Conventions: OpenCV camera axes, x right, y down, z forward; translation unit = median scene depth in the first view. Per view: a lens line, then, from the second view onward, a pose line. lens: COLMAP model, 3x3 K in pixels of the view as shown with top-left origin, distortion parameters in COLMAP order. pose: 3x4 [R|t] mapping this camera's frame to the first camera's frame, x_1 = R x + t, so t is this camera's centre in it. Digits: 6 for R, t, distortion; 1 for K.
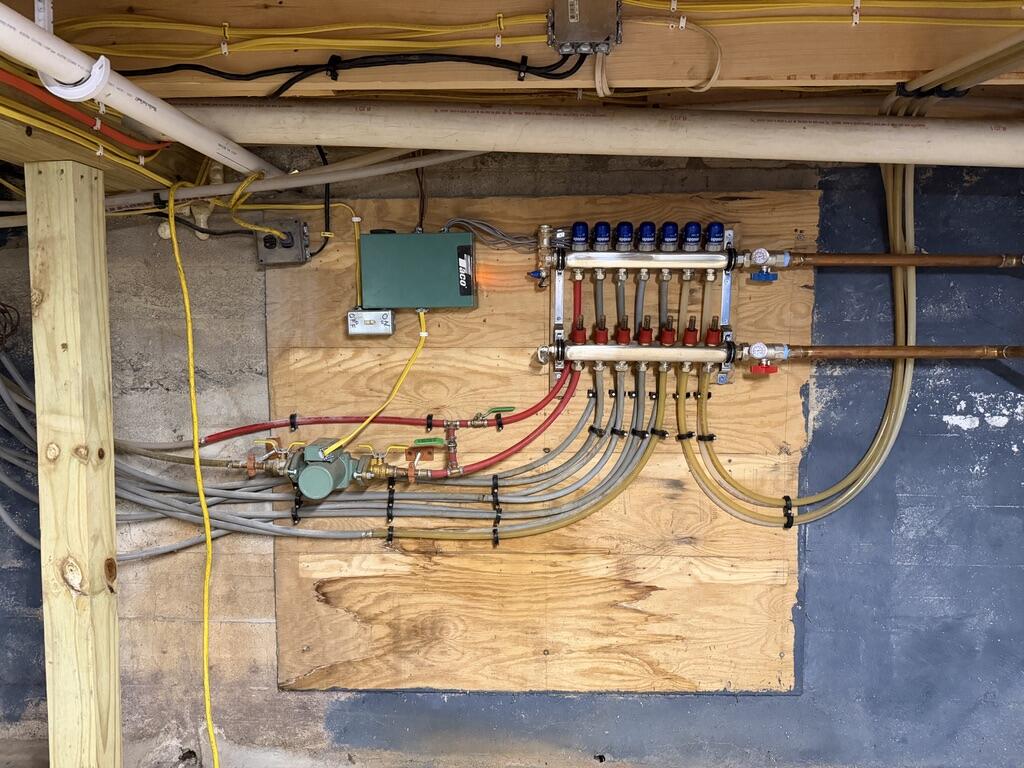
lens RADIAL K [[734.4, 0, 511.3], [0, 734.4, 381.0], [0, 0, 1]] dist [0.007557, -0.005502]
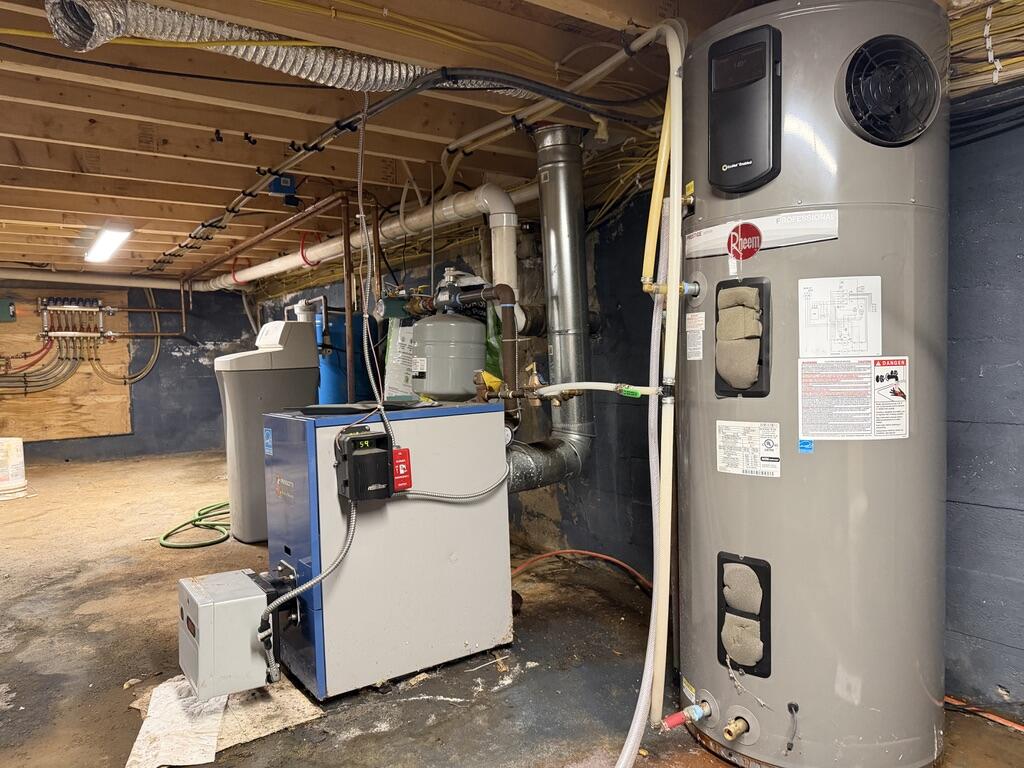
lens RADIAL K [[734.4, 0, 509.7], [0, 734.4, 384.7], [0, 0, 1]] dist [0.007557, -0.005502]
pose [[0.814474, -0.038235, 0.578939, -0.162357], [0.048526, 0.998819, -0.002304, 0.292911], [-0.578168, 0.029971, 0.815367, -2.898498]]
